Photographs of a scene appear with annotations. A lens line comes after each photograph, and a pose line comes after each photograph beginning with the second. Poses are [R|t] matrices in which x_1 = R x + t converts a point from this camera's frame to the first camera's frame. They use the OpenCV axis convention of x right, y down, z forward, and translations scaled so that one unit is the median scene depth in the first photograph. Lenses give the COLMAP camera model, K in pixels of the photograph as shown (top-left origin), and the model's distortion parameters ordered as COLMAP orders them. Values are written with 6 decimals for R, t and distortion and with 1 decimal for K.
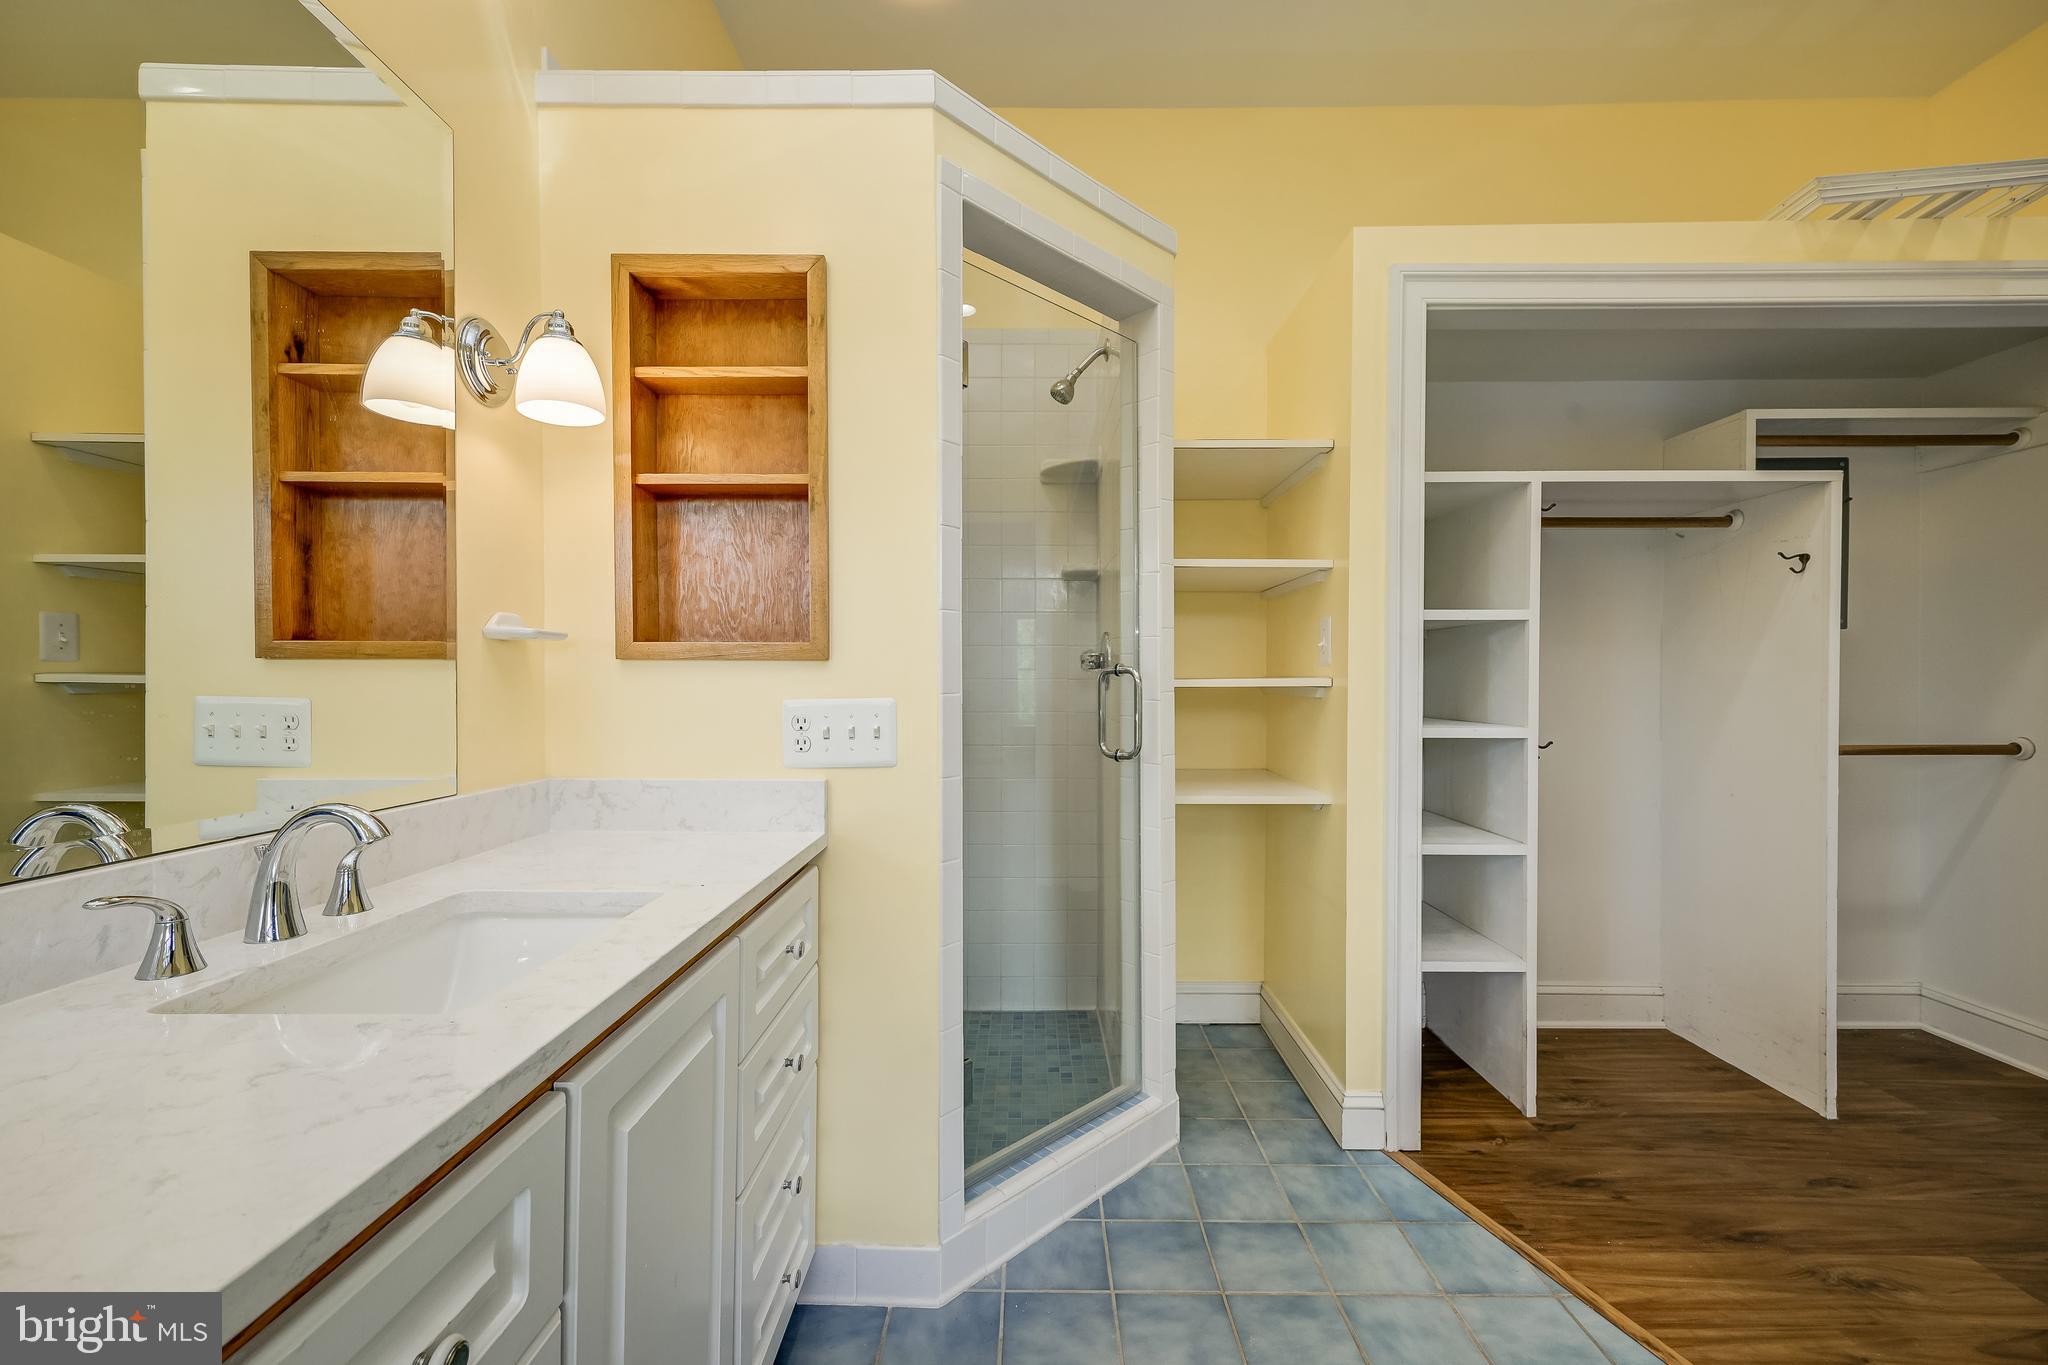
lens RADIAL K [[831.4, 0, 1028.0], [0, 831.4, 689.4], [0, 0, 1]] dist [0.012123, 0.000356]
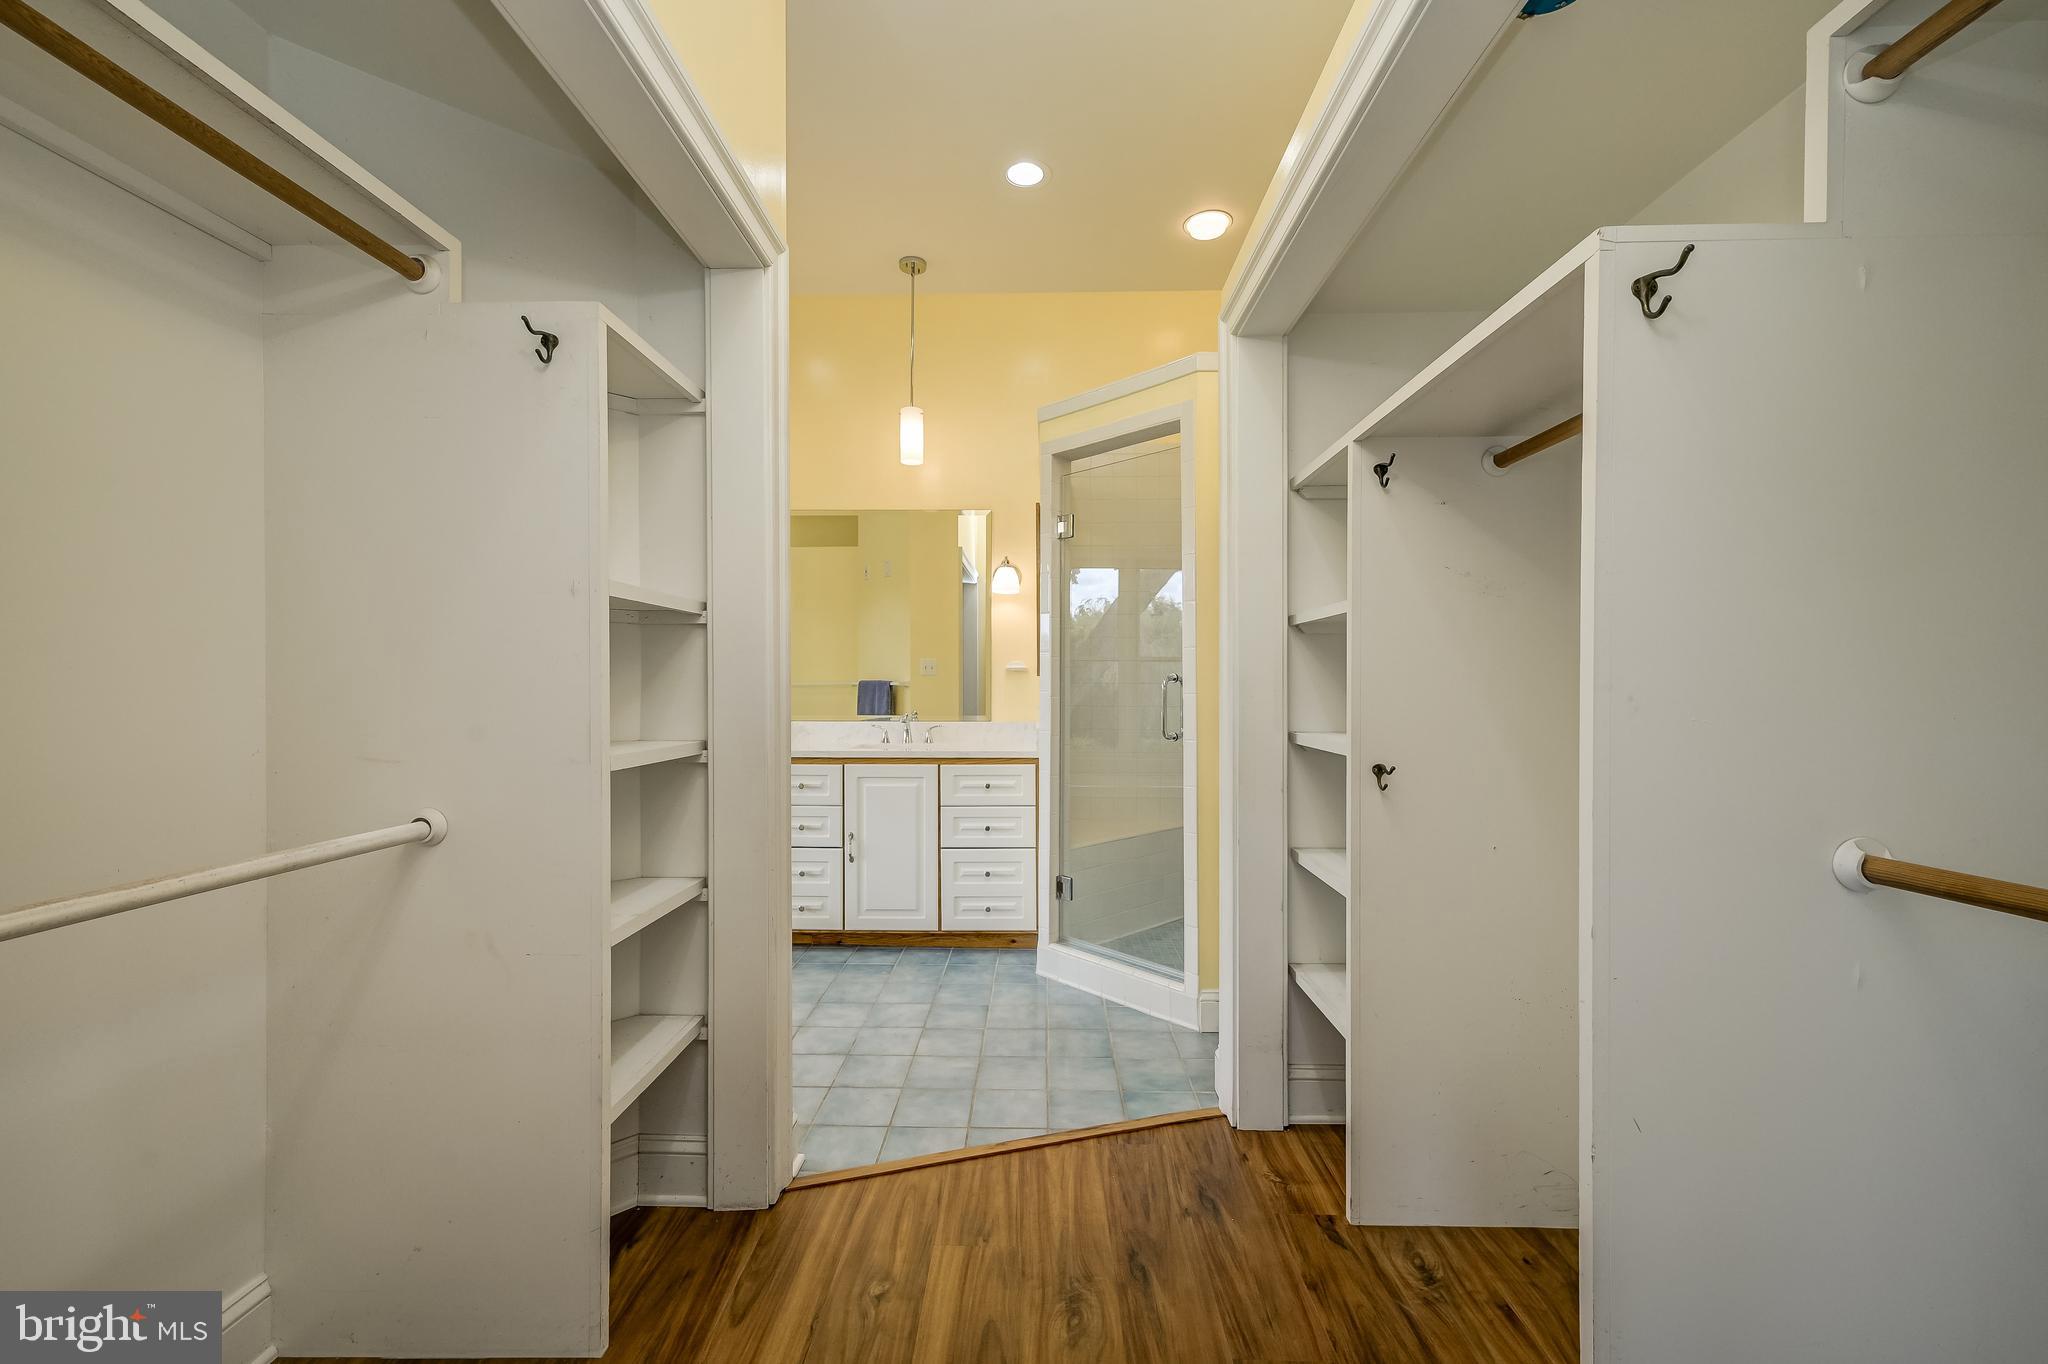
lens RADIAL K [[831.4, 0, 1028.0], [0, 831.4, 688.9], [0, 0, 1]] dist [0.012123, 0.000356]
pose [[-0.015145, 0.008540, -0.999849, 1.965931], [-0.009972, 0.999913, 0.008692, -0.018426], [0.999836, 0.010102, -0.015058, 0.961802]]
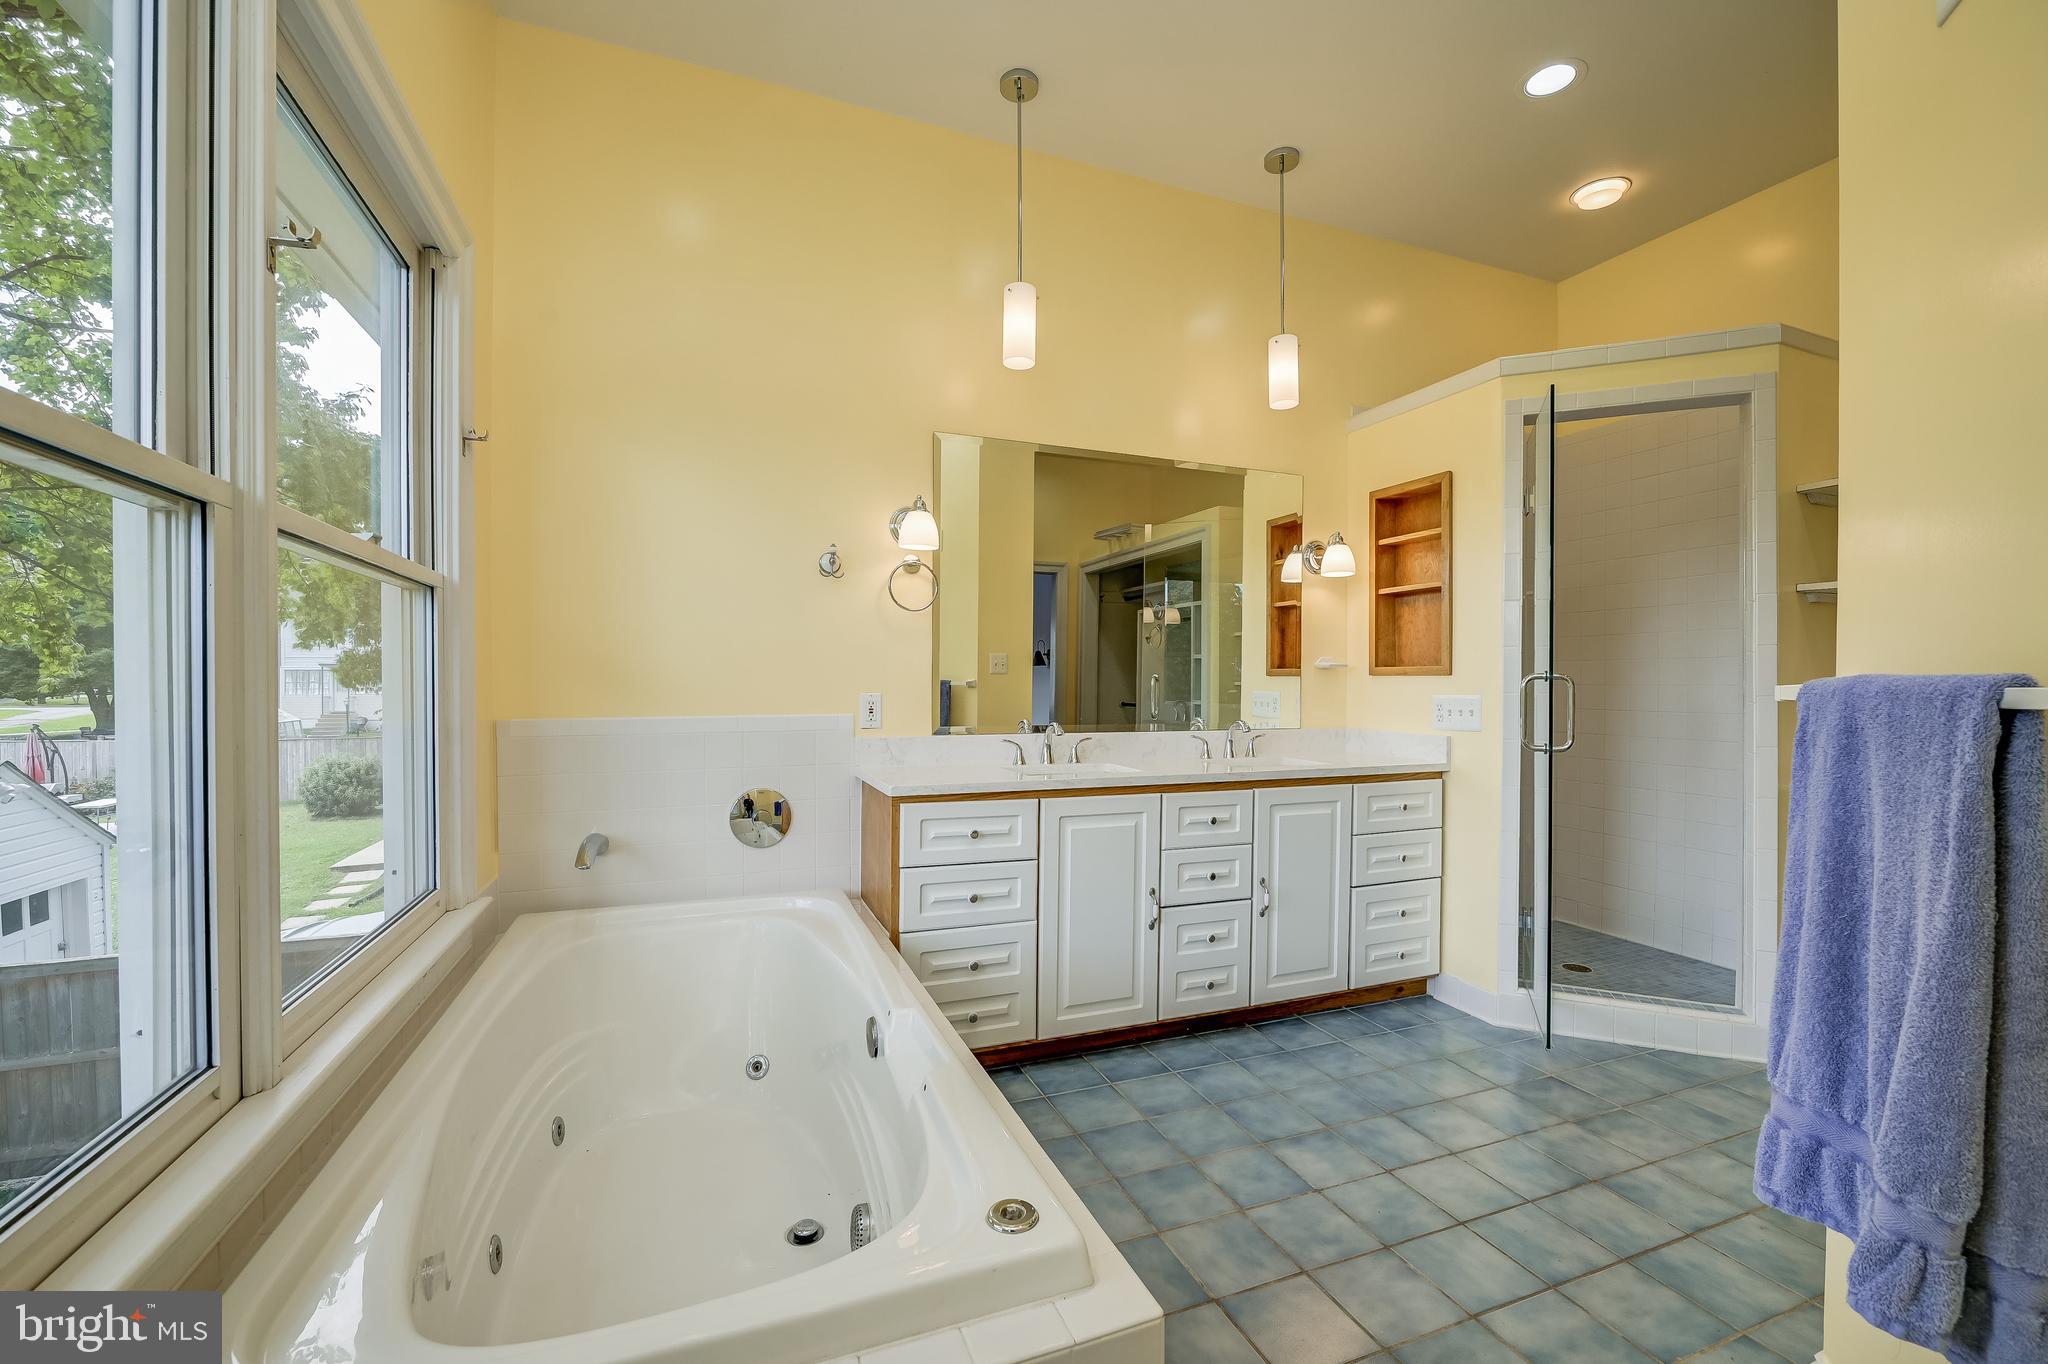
lens RADIAL K [[836.3, 0, 1024.0], [0, 836.3, 682.0], [0, 0, 1]] dist [-0.012017, 0.000288]
pose [[0.363776, -0.000369, -0.931486, 1.172922], [-0.013102, 0.999899, -0.005513, 0.004983], [0.931394, 0.014210, 0.363734, -0.617980]]
